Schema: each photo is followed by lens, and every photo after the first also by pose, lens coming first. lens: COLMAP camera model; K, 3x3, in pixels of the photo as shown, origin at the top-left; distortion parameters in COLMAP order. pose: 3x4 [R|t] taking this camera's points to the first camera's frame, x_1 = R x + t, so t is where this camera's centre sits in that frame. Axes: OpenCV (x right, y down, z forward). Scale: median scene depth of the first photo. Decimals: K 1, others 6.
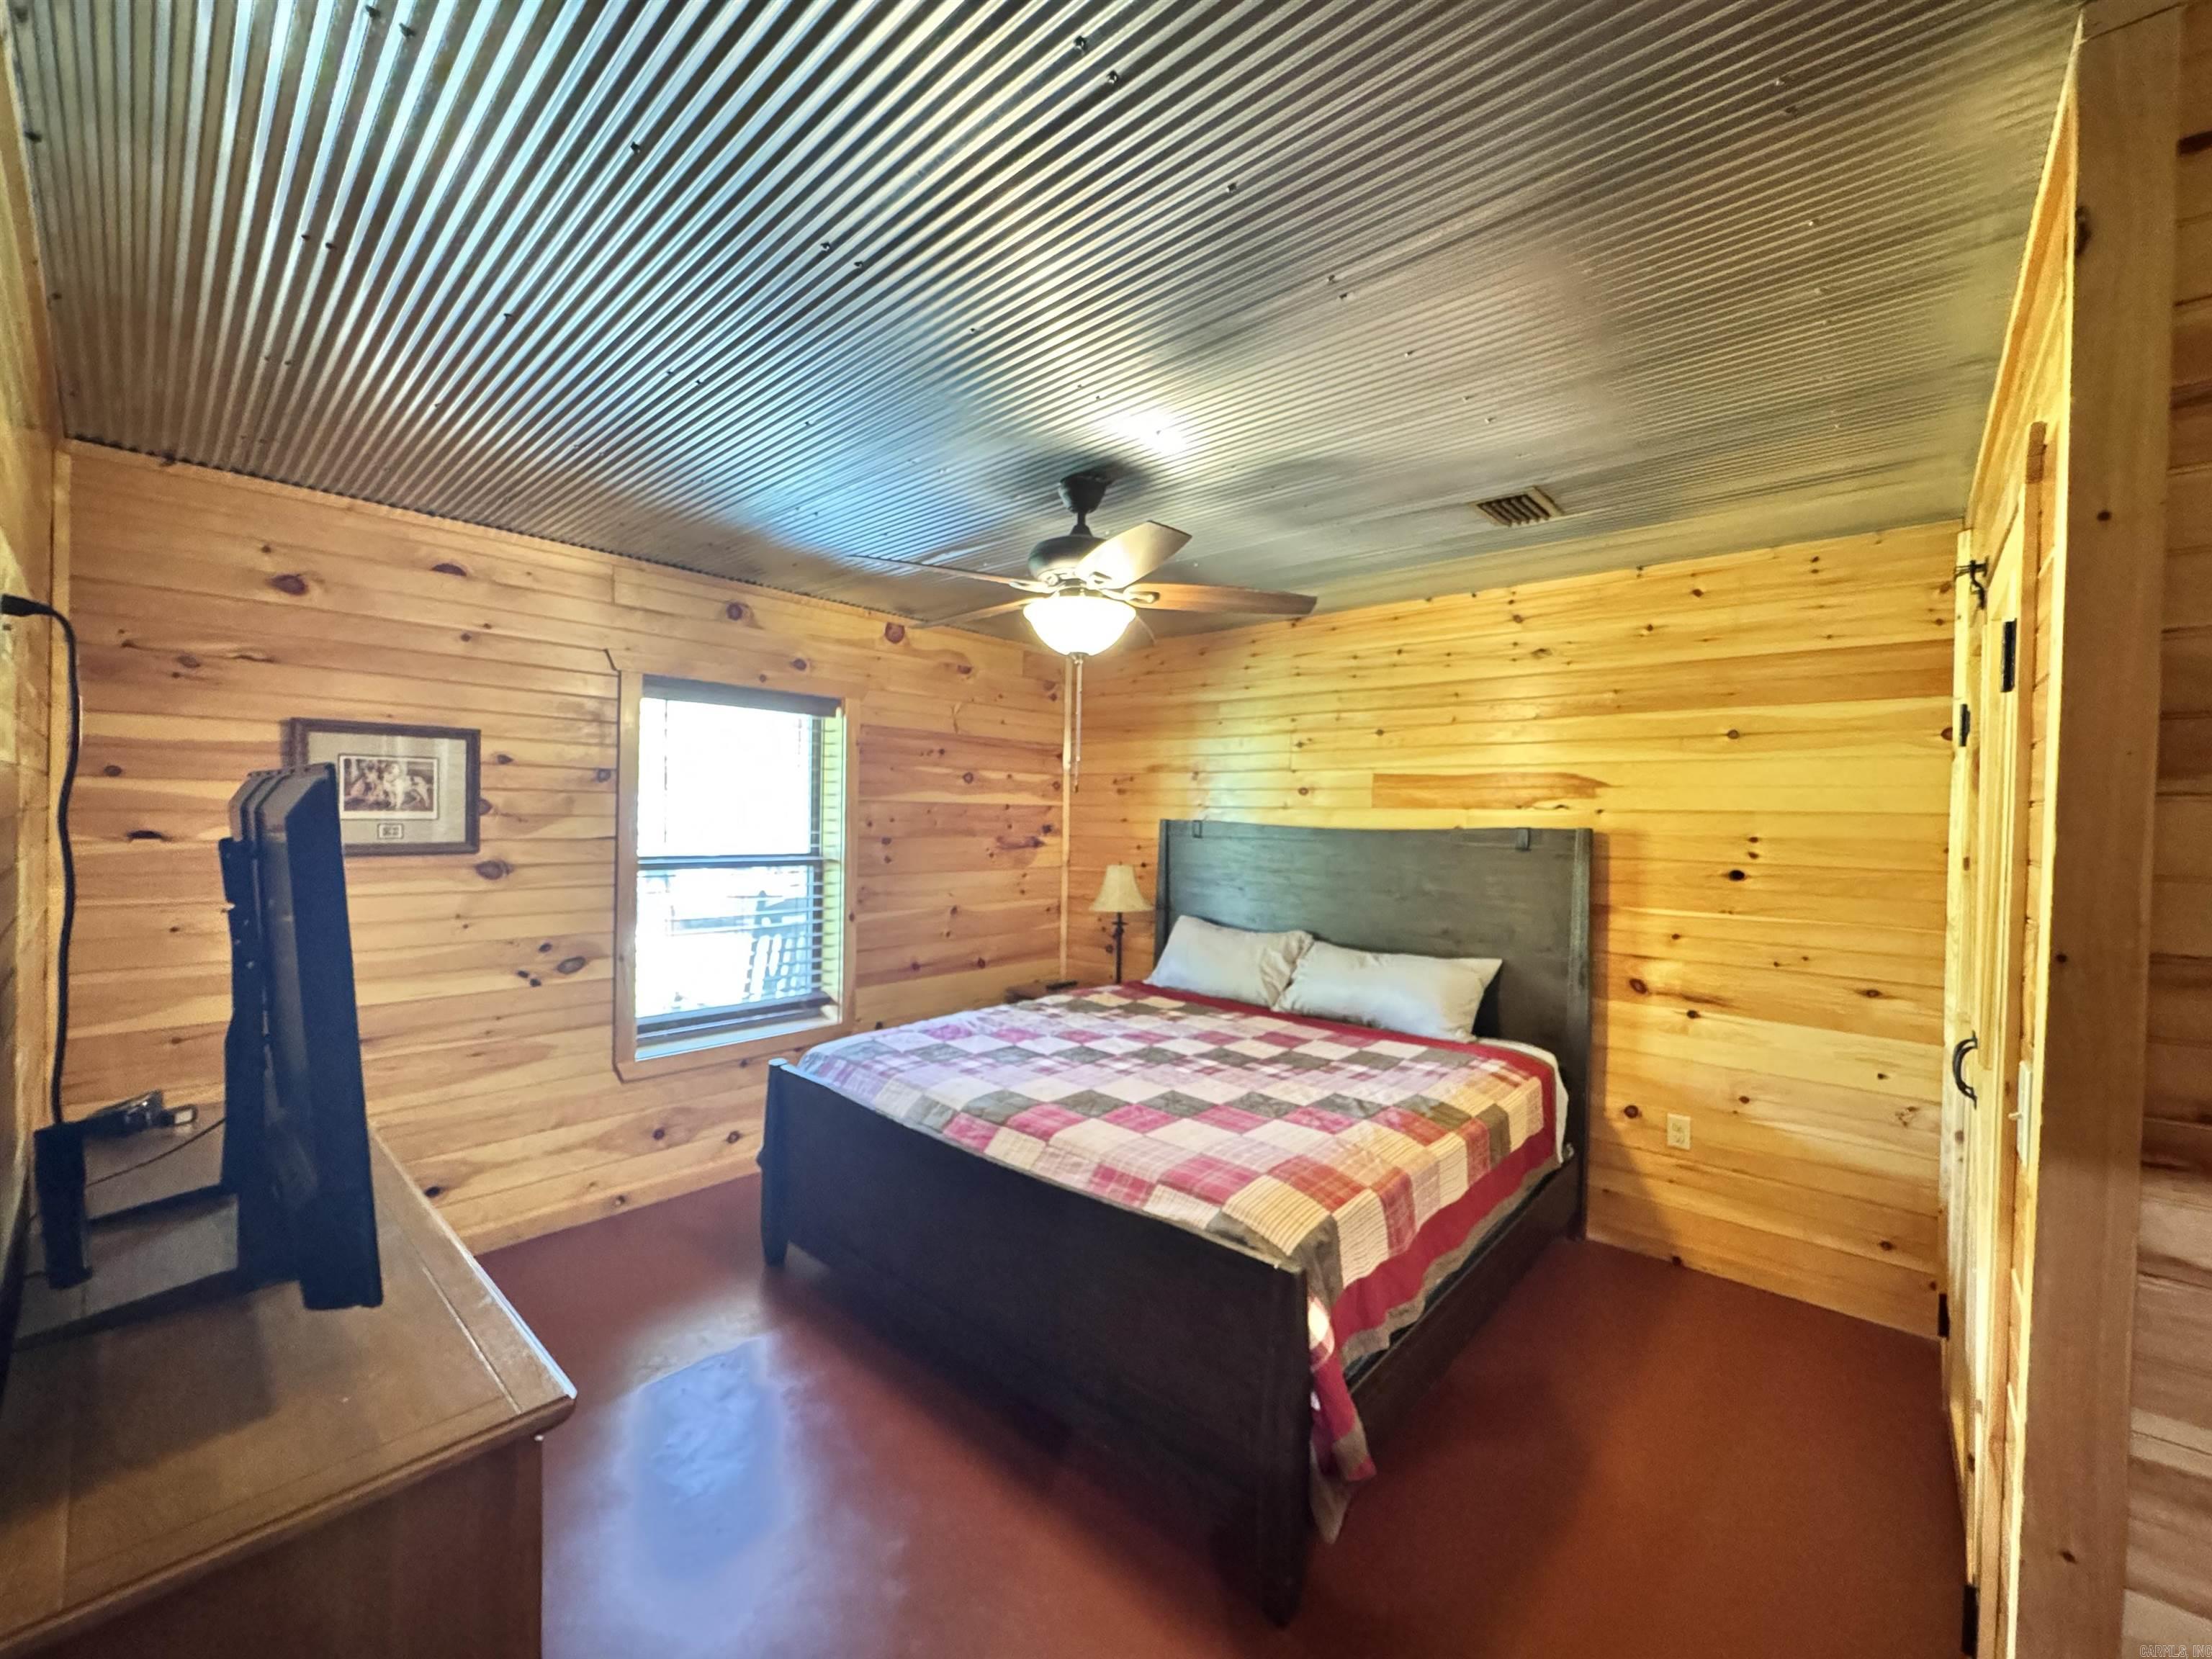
lens RADIAL K [[885.5, 0, 1108.9], [0, 885.5, 829.9], [0, 0, 1]] dist [-0.002202, 0.000067]
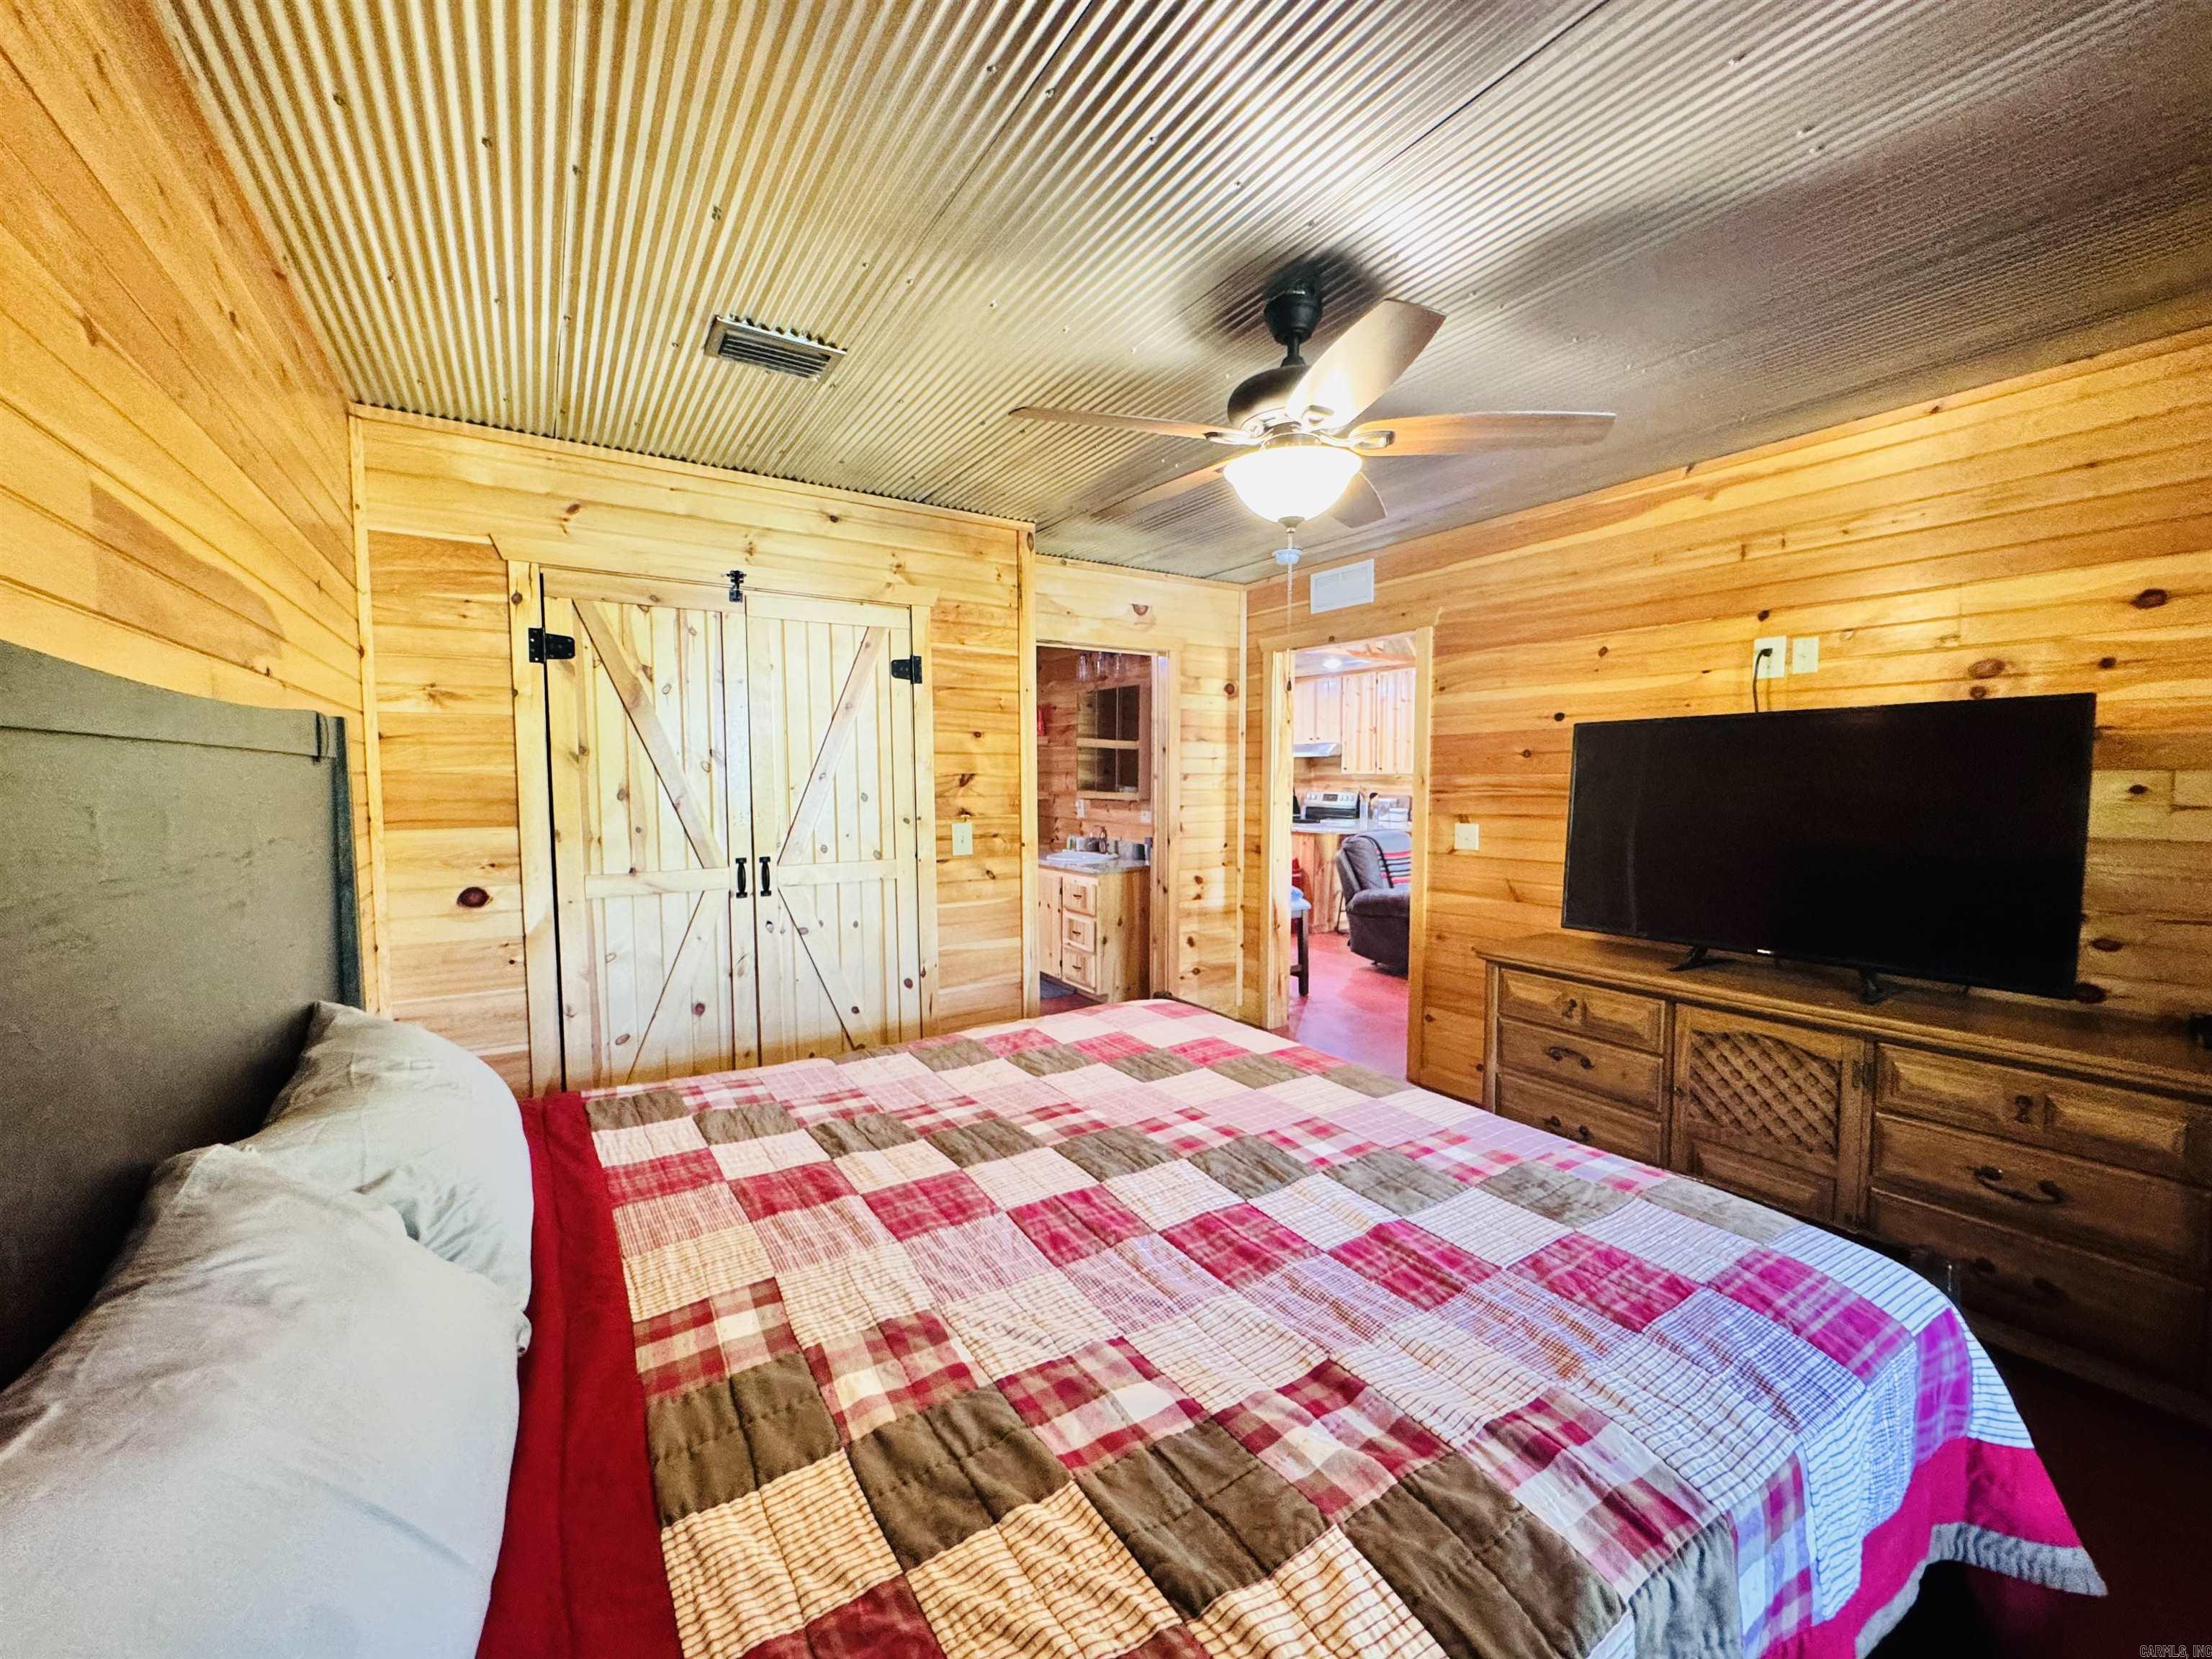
lens RADIAL K [[885.5, 0, 1108.9], [0, 885.5, 829.9], [0, 0, 1]] dist [-0.002202, 0.000067]
pose [[-0.965780, -0.032821, 0.257279, -0.080193], [-0.012717, 0.996760, 0.079421, 0.019095], [-0.259052, 0.073431, -0.963068, 1.590971]]
